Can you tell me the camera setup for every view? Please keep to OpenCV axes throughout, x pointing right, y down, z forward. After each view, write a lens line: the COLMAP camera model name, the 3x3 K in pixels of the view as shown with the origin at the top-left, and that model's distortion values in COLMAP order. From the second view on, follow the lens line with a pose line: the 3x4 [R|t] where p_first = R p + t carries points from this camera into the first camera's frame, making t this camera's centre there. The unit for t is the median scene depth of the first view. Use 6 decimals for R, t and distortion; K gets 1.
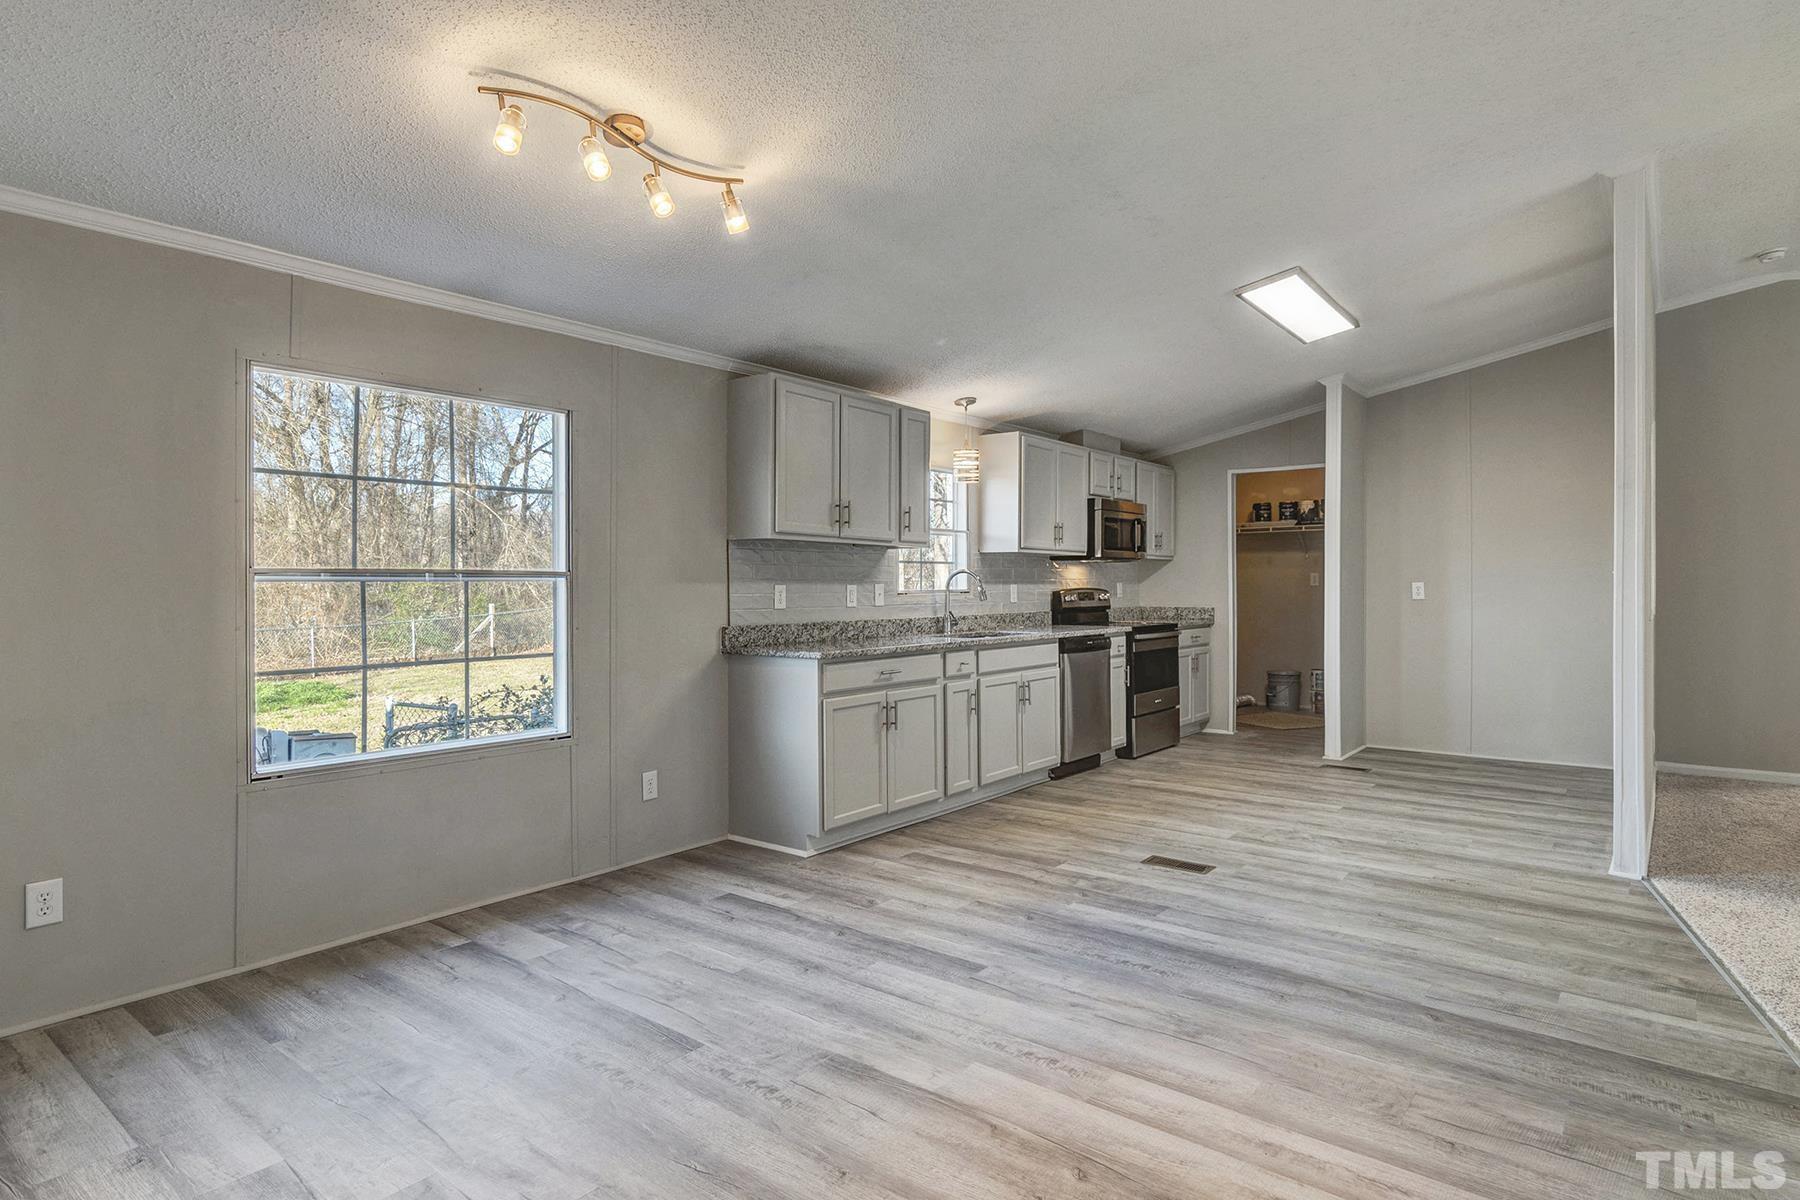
lens RADIAL K [[972.0, 0, 874.5], [0, 972.0, 612.9], [0, 0, 1]] dist [-0.000166, -0.002347]
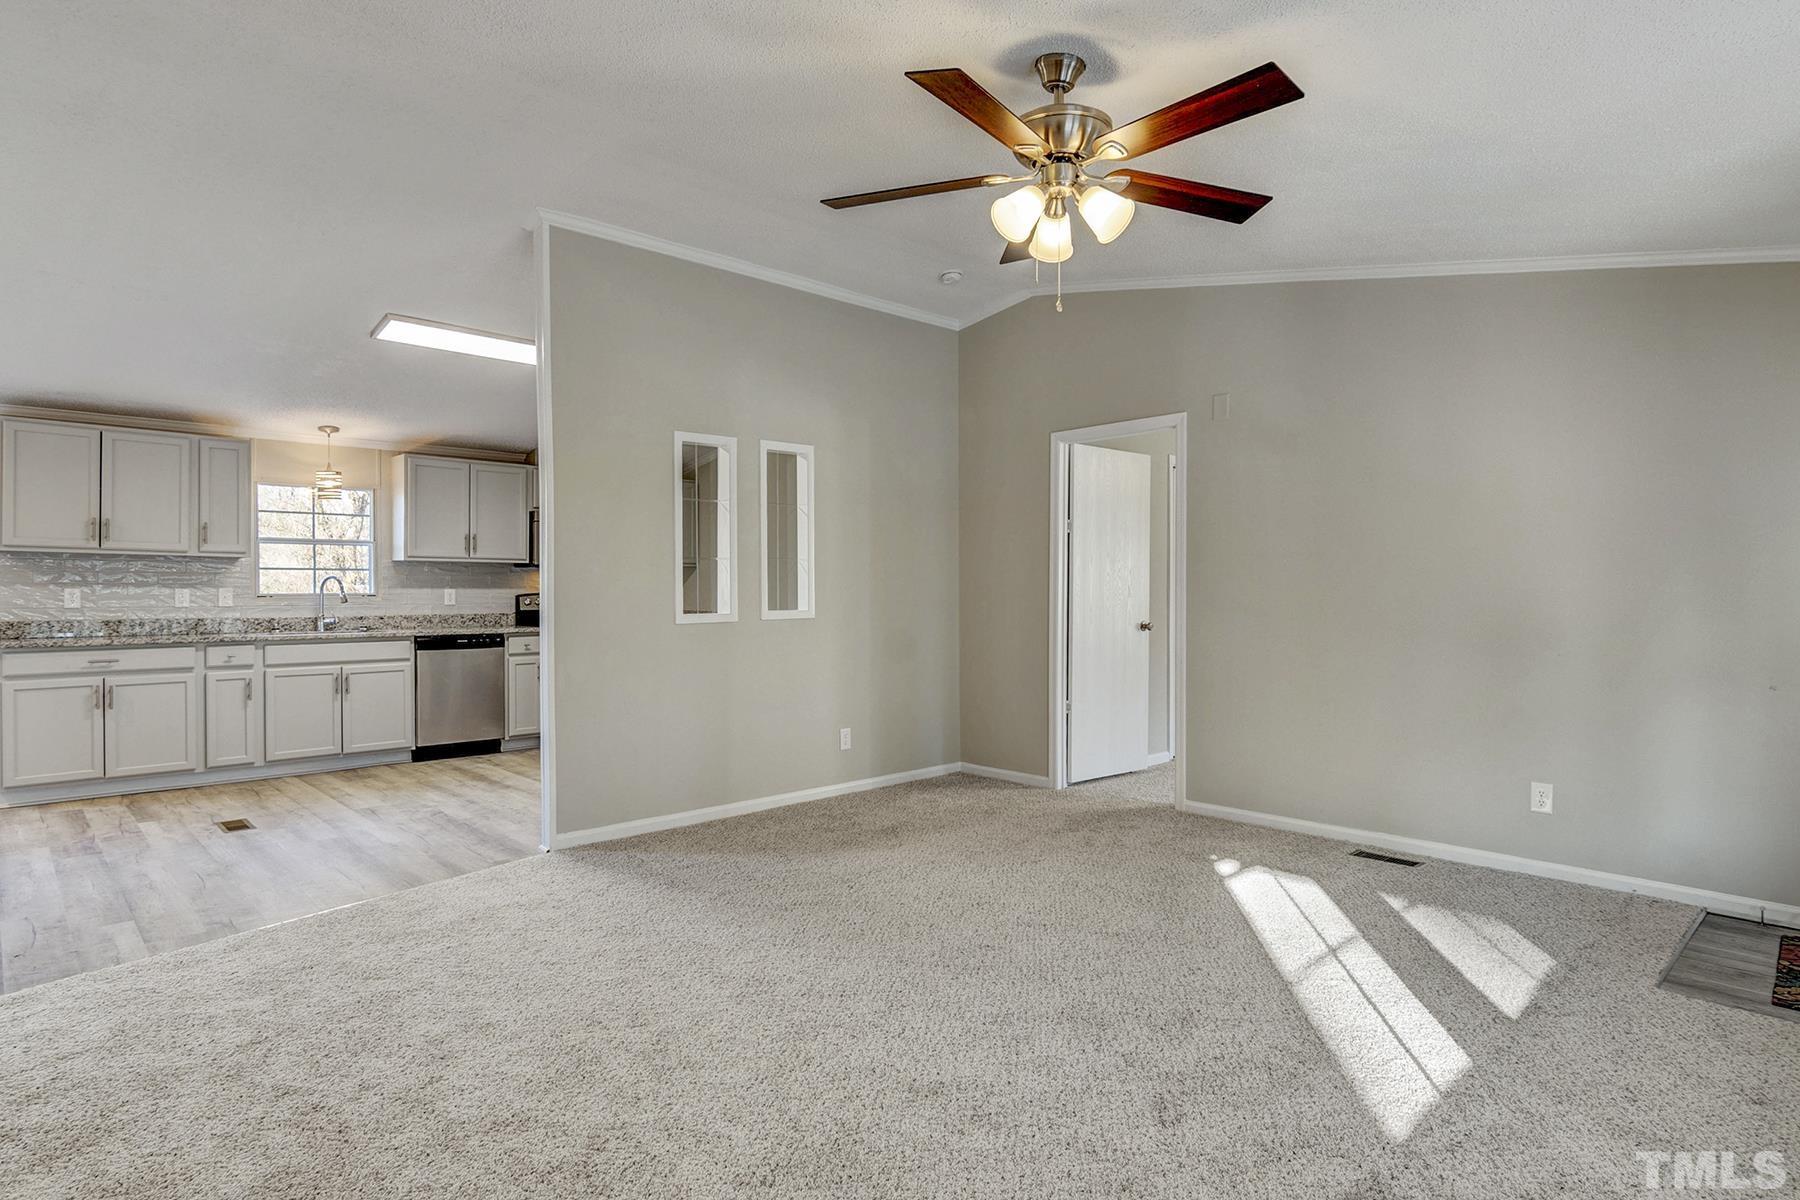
lens RADIAL K [[972.0, 0, 891.1], [0, 972.0, 610.1], [0, 0, 1]] dist [-0.000166, -0.002347]
pose [[0.993050, 0.009750, -0.117292, 1.130583], [-0.010338, 0.999937, -0.004402, -0.007246], [0.117241, 0.005584, 0.993088, -0.075880]]
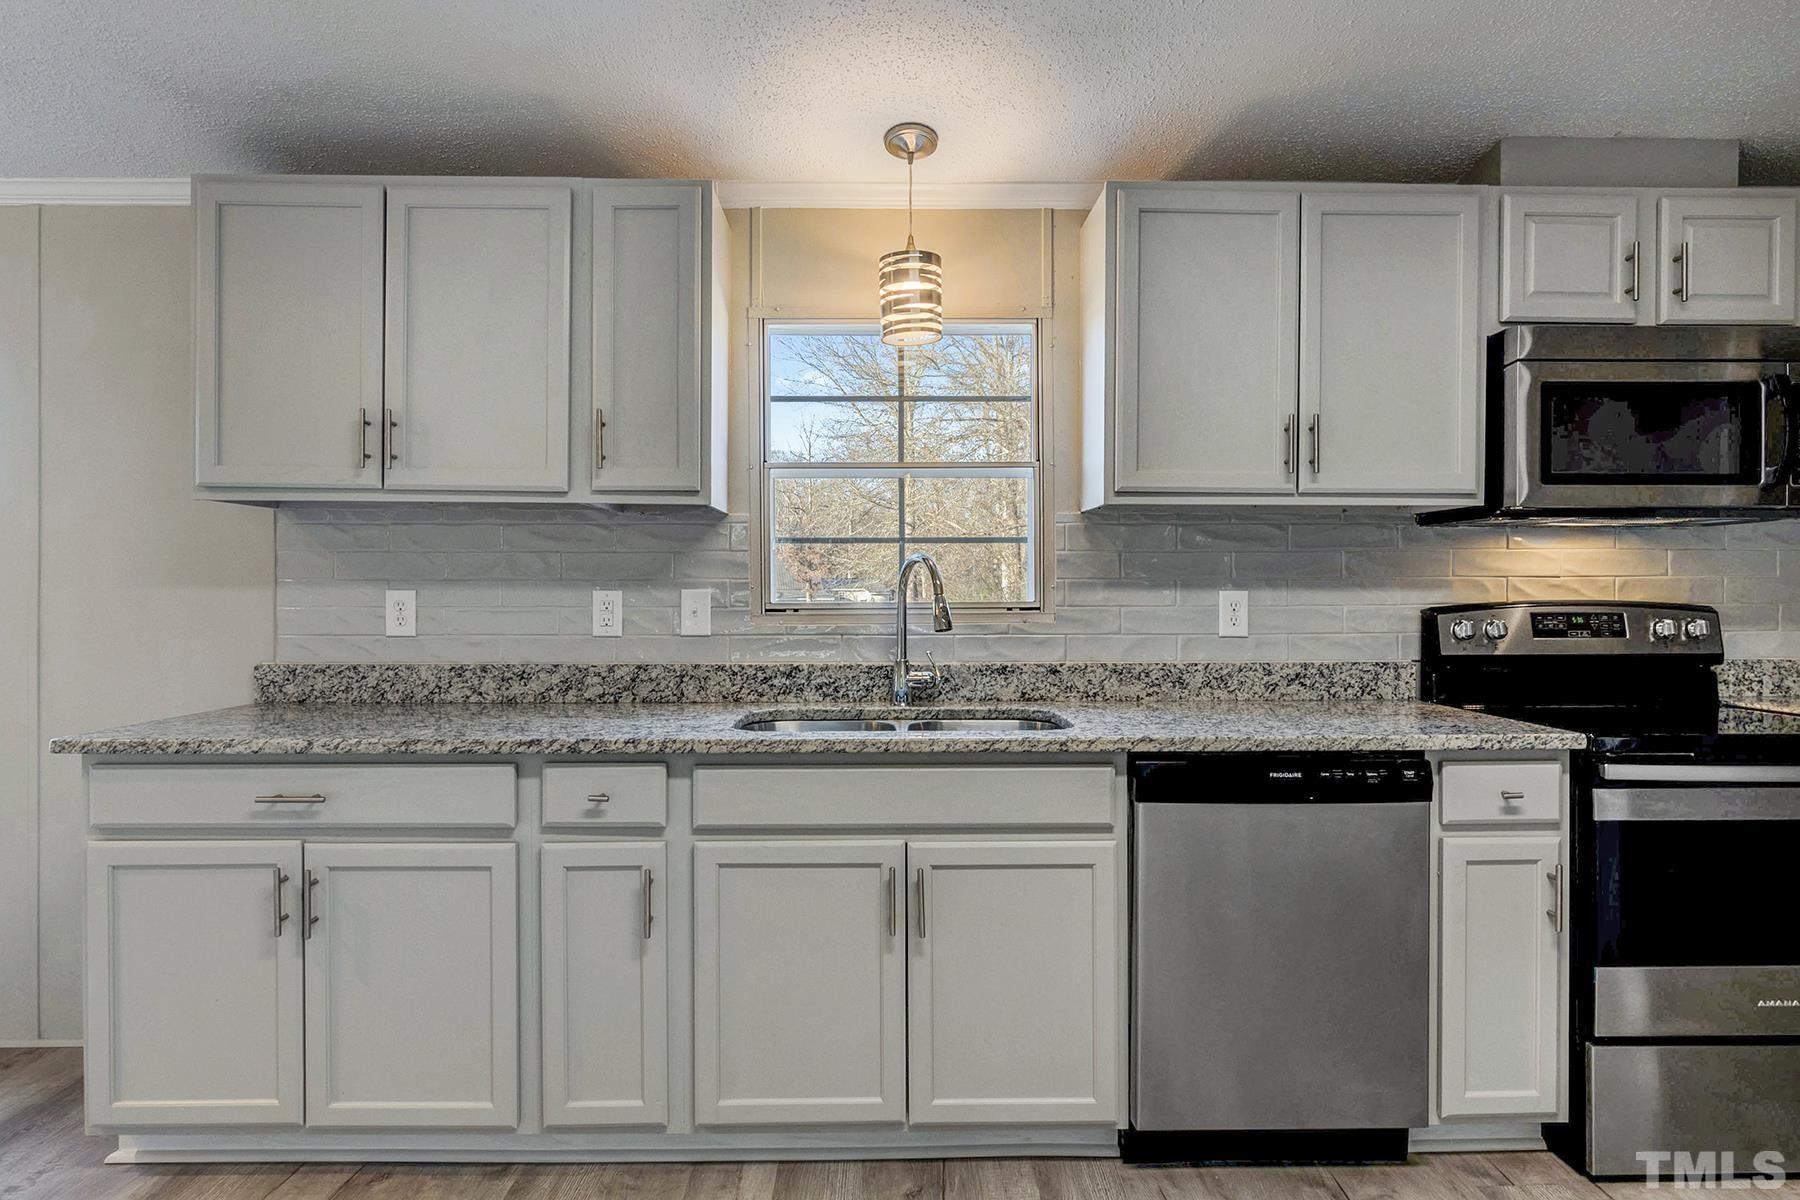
lens RADIAL K [[972.0, 0, 874.1], [0, 972.0, 589.6], [0, 0, 1]] dist [-0.000166, -0.002347]
pose [[0.647097, 0.006789, -0.762377, 0.503865], [-0.023647, 0.999658, -0.011169, -0.031418], [0.762041, 0.025255, 0.647036, 0.924176]]
